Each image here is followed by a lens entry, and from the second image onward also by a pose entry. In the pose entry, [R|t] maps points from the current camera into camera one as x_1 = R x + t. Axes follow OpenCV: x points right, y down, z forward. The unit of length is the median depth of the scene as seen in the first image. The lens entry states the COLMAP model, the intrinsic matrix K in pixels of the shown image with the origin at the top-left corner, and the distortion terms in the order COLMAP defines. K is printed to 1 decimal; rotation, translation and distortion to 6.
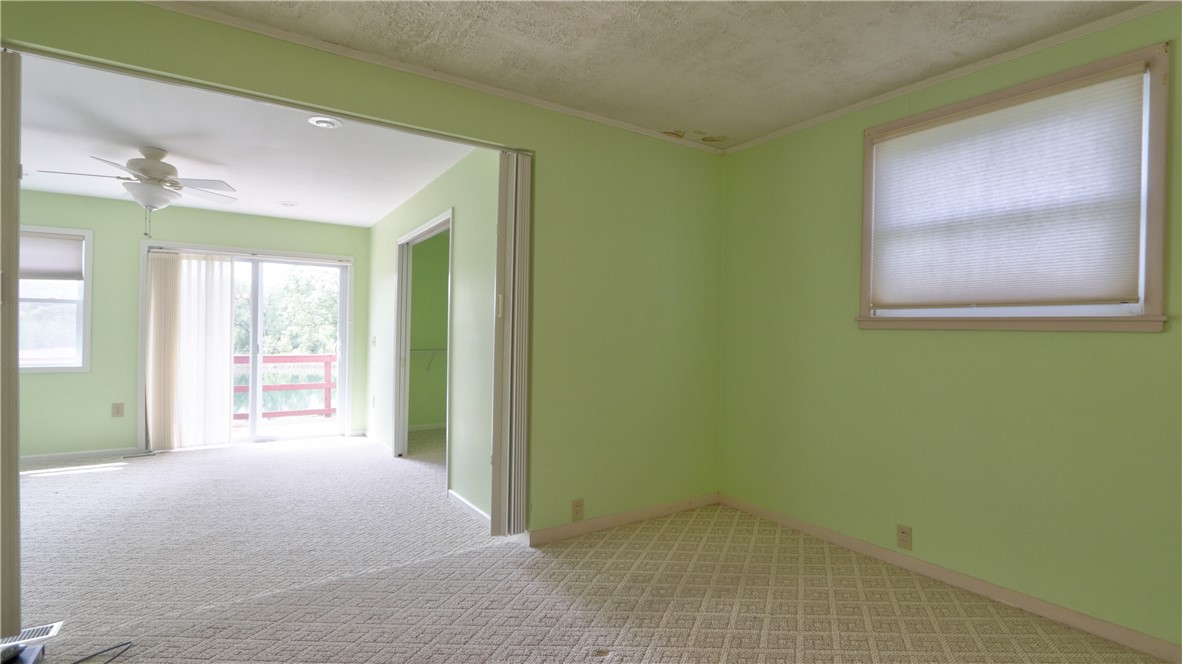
lens RADIAL K [[549.7, 0, 599.4], [0, 549.7, 339.5], [0, 0, 1]] dist [-0.015778, 0.002476]
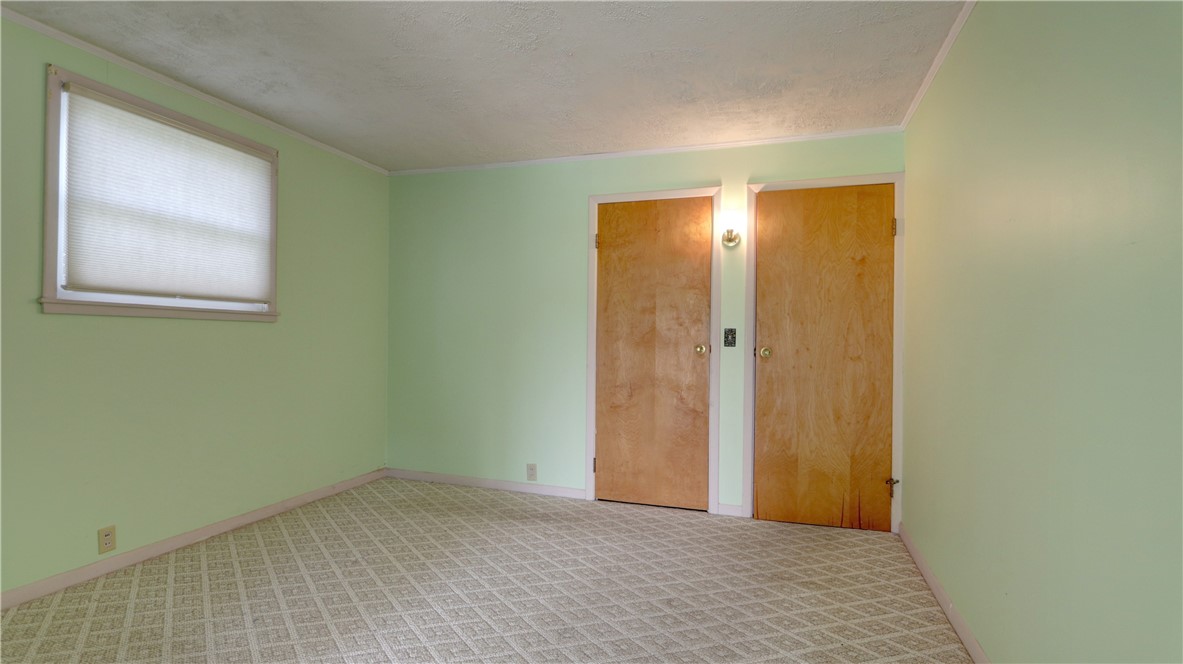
lens RADIAL K [[550.2, 0, 597.0], [0, 550.2, 329.8], [0, 0, 1]] dist [-0.015778, 0.002476]
pose [[-0.594974, -0.016789, 0.803569, -0.726886], [-0.011952, 0.999856, 0.012041, -0.017193], [-0.803656, -0.002440, -0.595089, 0.952002]]
